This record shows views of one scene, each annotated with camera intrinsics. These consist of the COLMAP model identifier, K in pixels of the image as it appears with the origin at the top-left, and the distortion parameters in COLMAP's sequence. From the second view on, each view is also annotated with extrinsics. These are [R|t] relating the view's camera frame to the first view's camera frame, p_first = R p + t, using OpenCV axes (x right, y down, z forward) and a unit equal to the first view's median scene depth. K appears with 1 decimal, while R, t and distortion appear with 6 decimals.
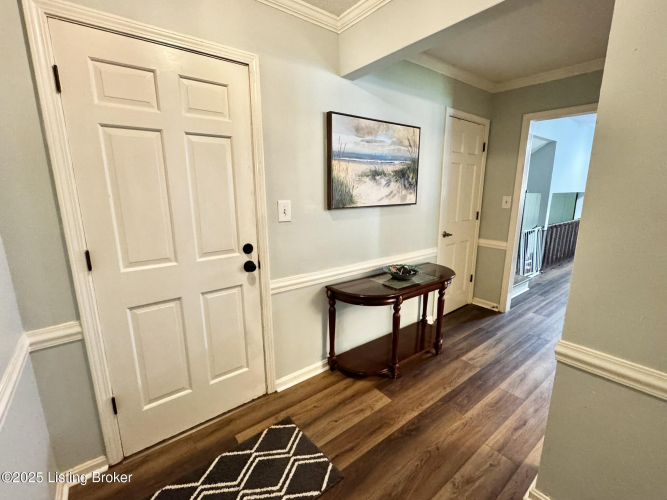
lens RADIAL K [[298.9, 0, 333.5], [0, 298.9, 250.0], [0, 0, 1]] dist [-0.002250, -0.000412]
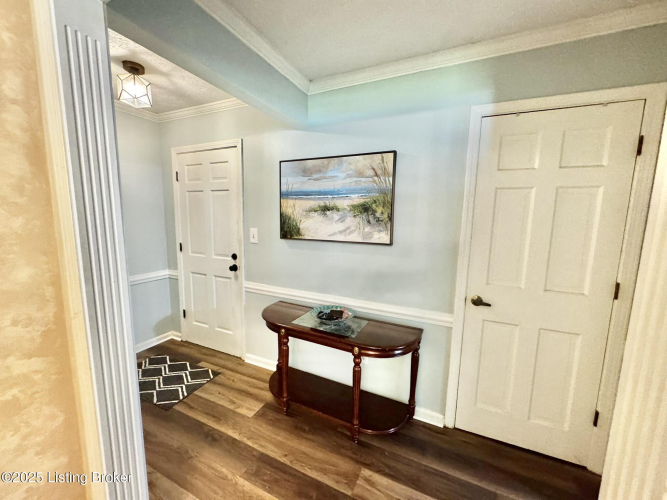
lens RADIAL K [[267.4, 0, 333.5], [0, 267.4, 250.0], [0, 0, 1]] dist [-0.002445, 0.000106]
pose [[0.456712, 0.124088, -0.880918, 1.014662], [-0.202792, 0.978675, 0.032721, -0.161996], [0.866193, 0.163700, 0.472137, 0.651076]]
